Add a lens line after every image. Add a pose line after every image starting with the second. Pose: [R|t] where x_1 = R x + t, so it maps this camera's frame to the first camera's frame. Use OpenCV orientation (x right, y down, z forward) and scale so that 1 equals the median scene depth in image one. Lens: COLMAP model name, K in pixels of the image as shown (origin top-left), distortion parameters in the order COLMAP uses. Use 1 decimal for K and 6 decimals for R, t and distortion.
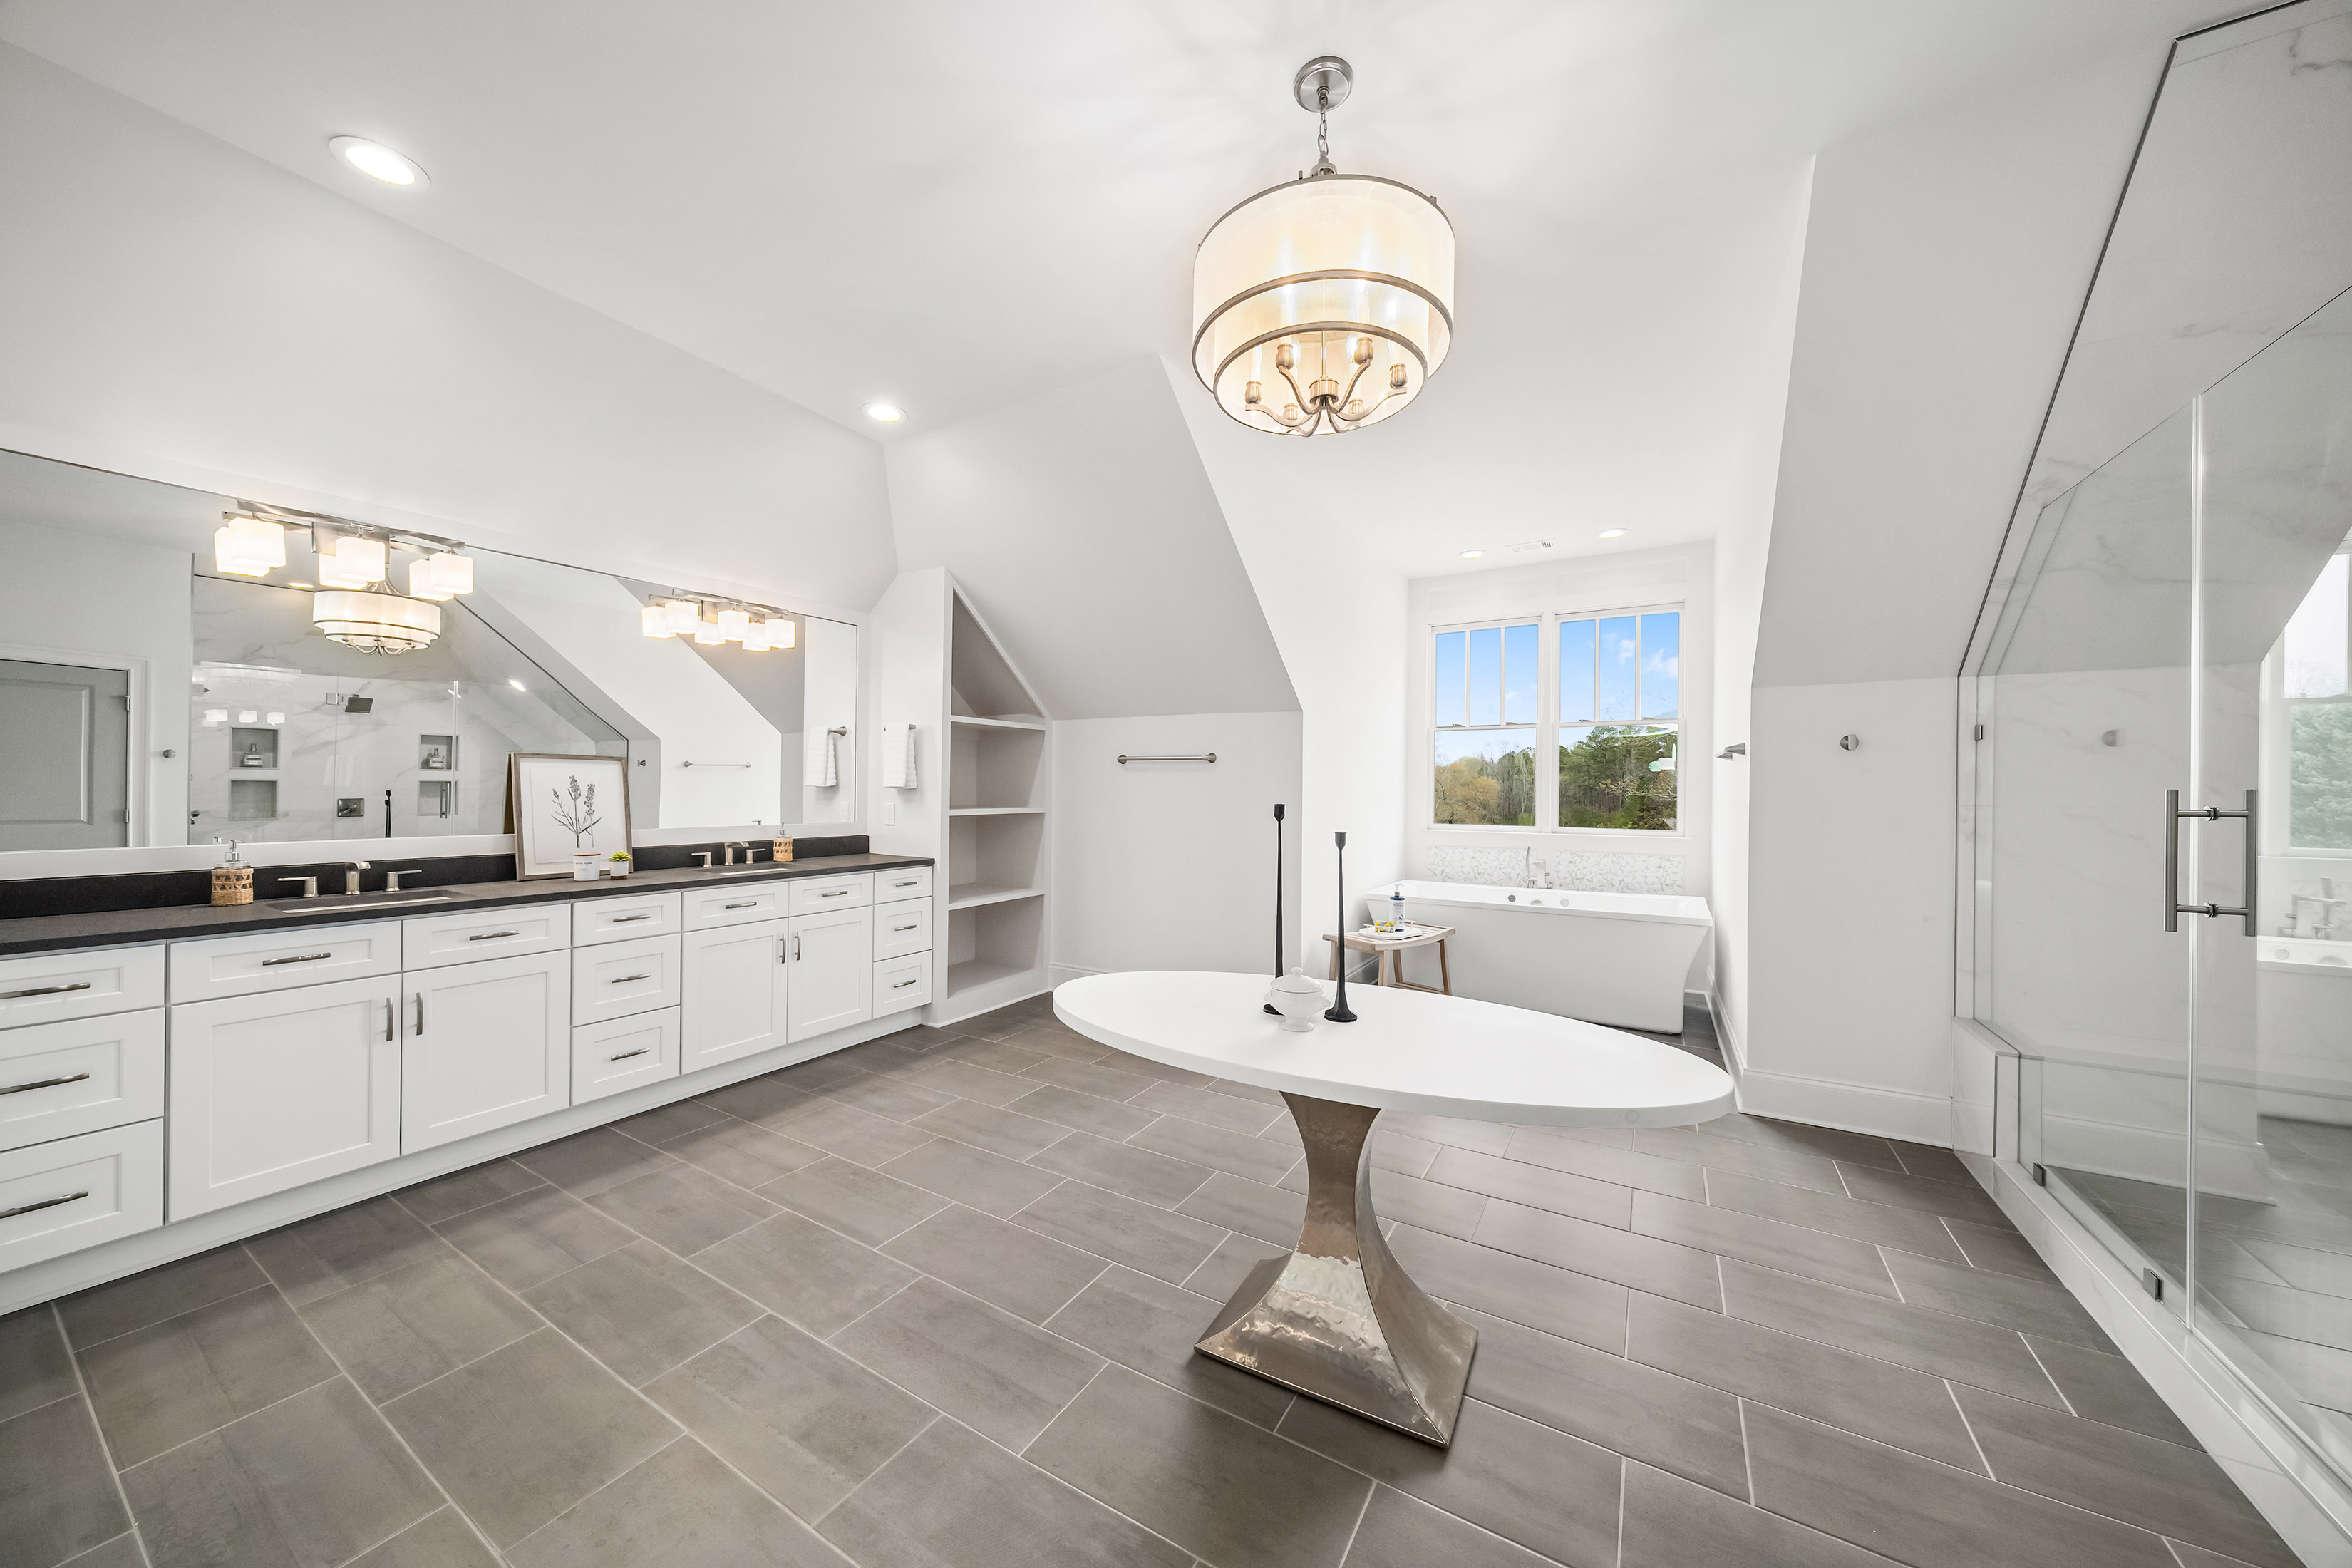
lens RADIAL K [[790.5, 0, 1178.2], [0, 790.5, 792.0], [0, 0, 1]] dist [0.000019, 0.000013]
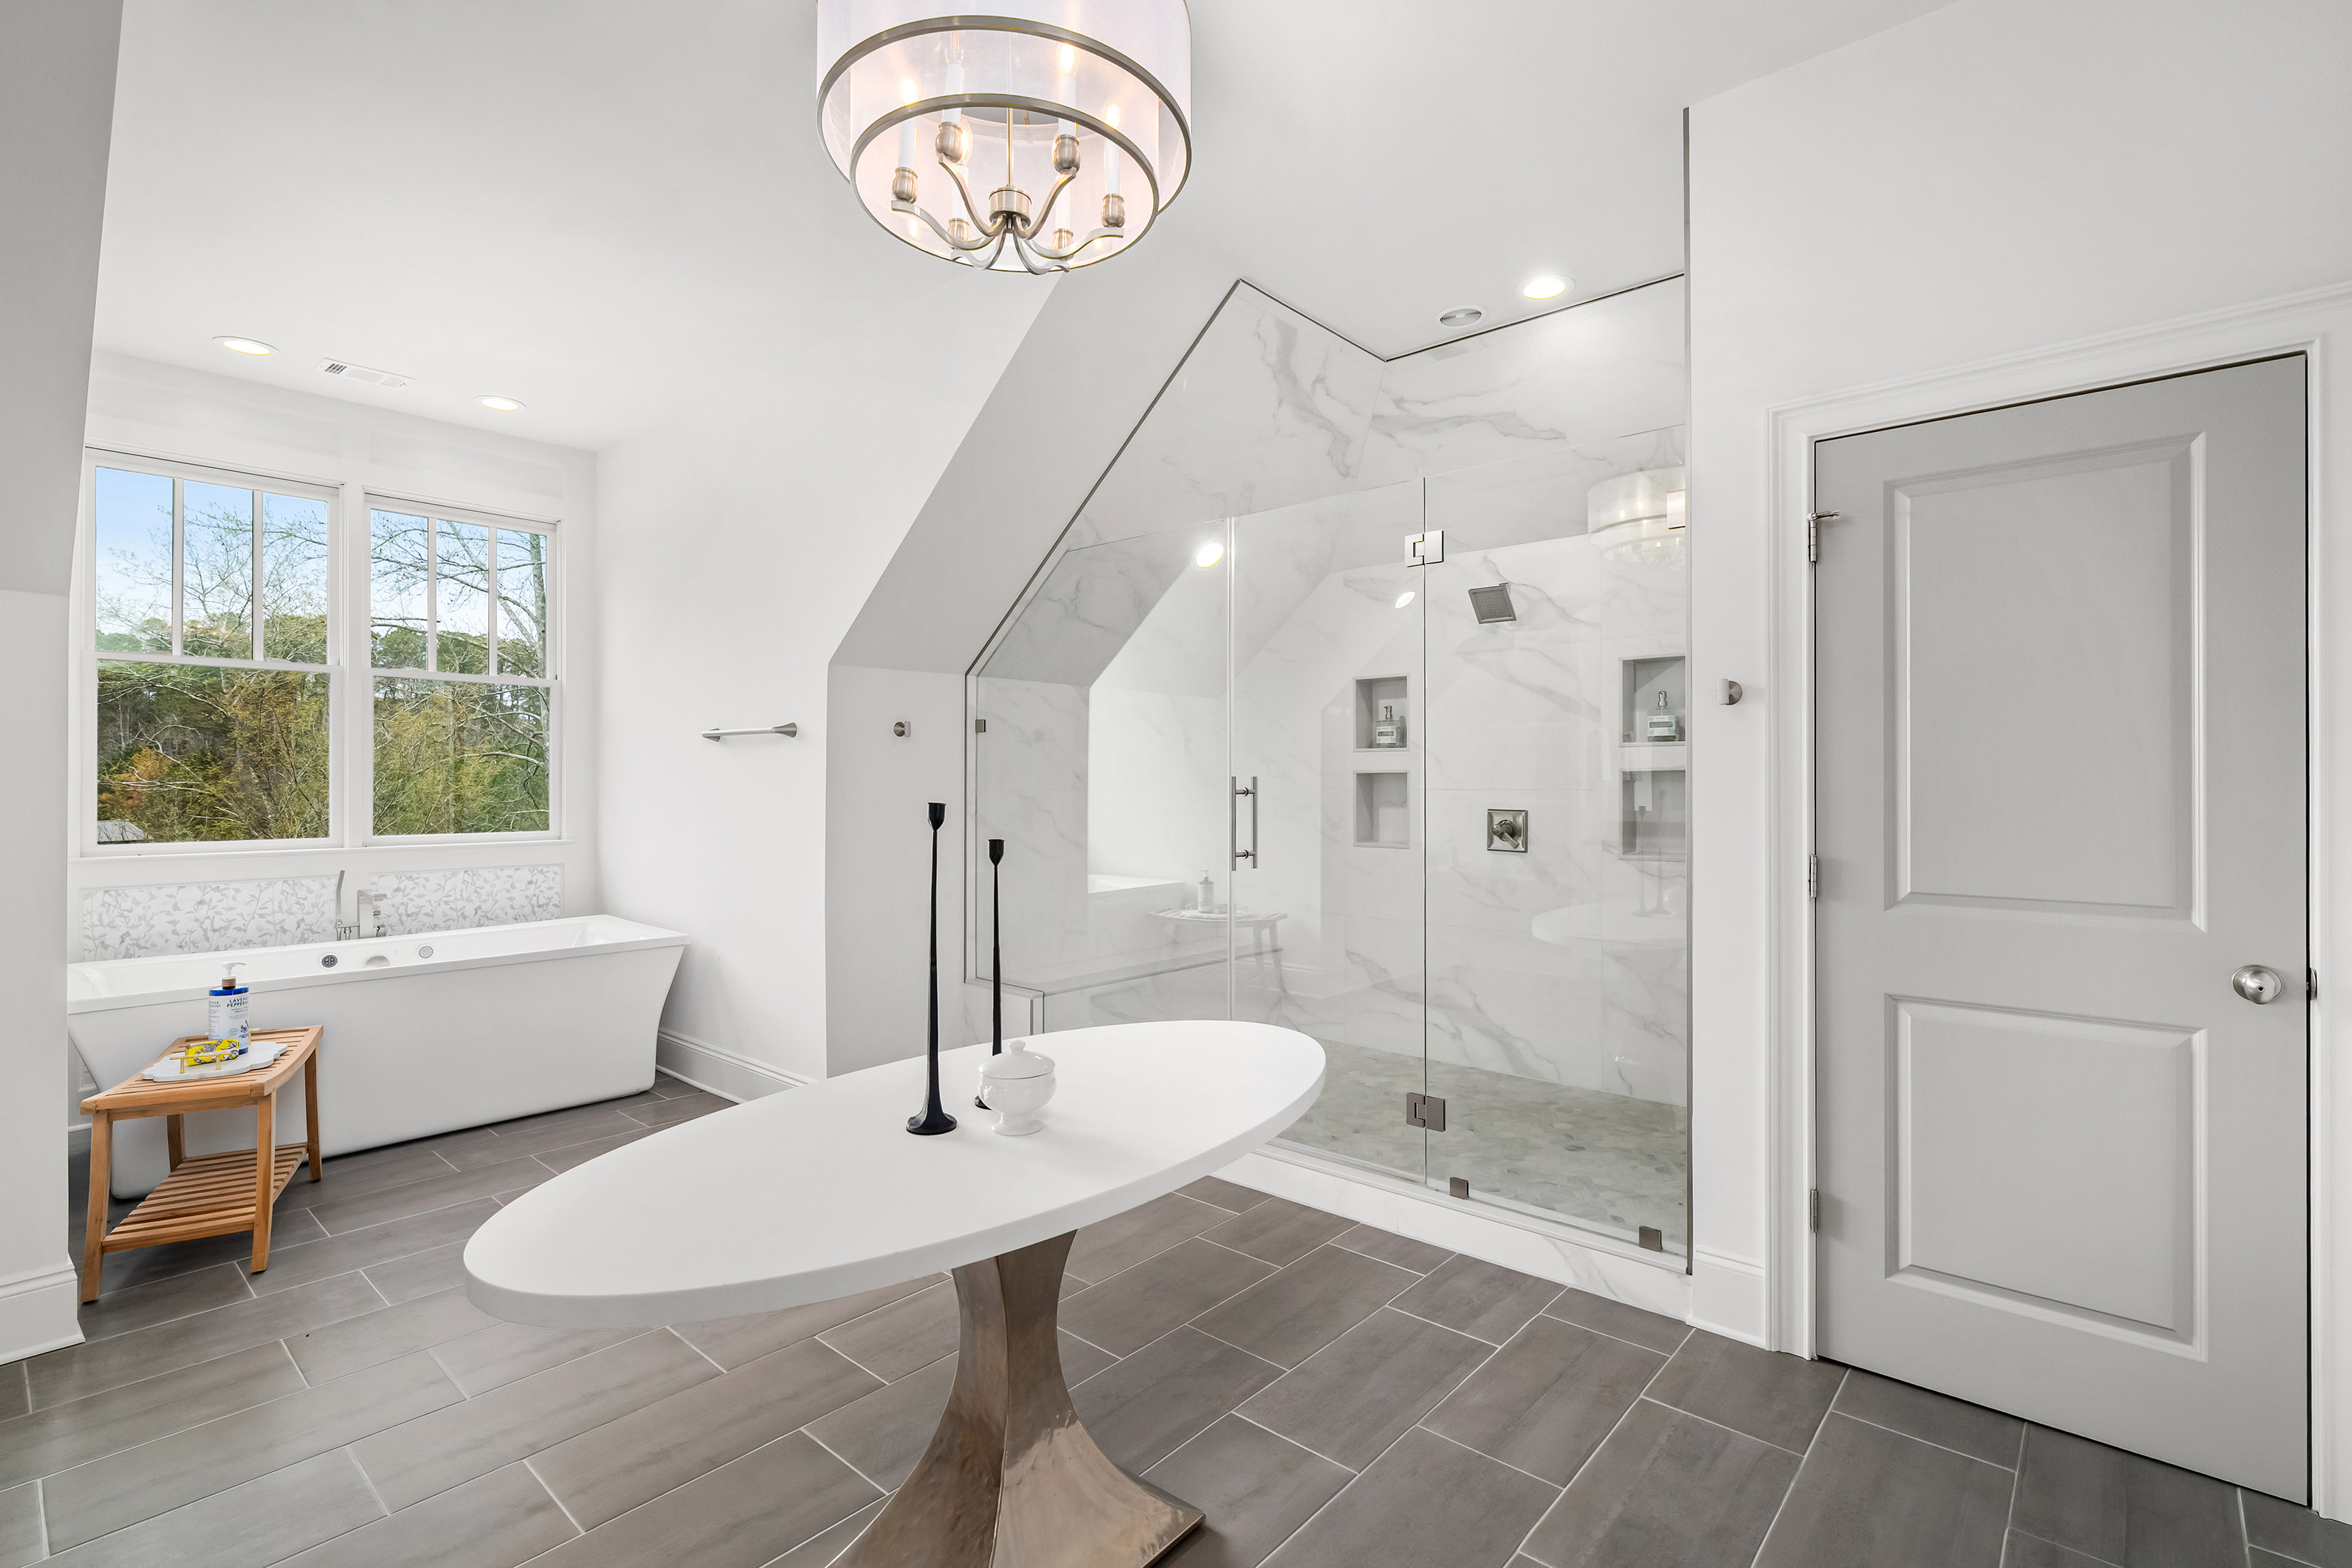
lens RADIAL K [[1083.7, 0, 1177.1], [0, 1083.7, 774.8], [0, 0, 1]] dist [-0.001113, -0.000109]
pose [[0.184107, -0.001863, 0.982905, -0.444487], [0.003748, 0.999992, 0.001194, -0.004894], [-0.982899, 0.003464, 0.184112, 0.411876]]
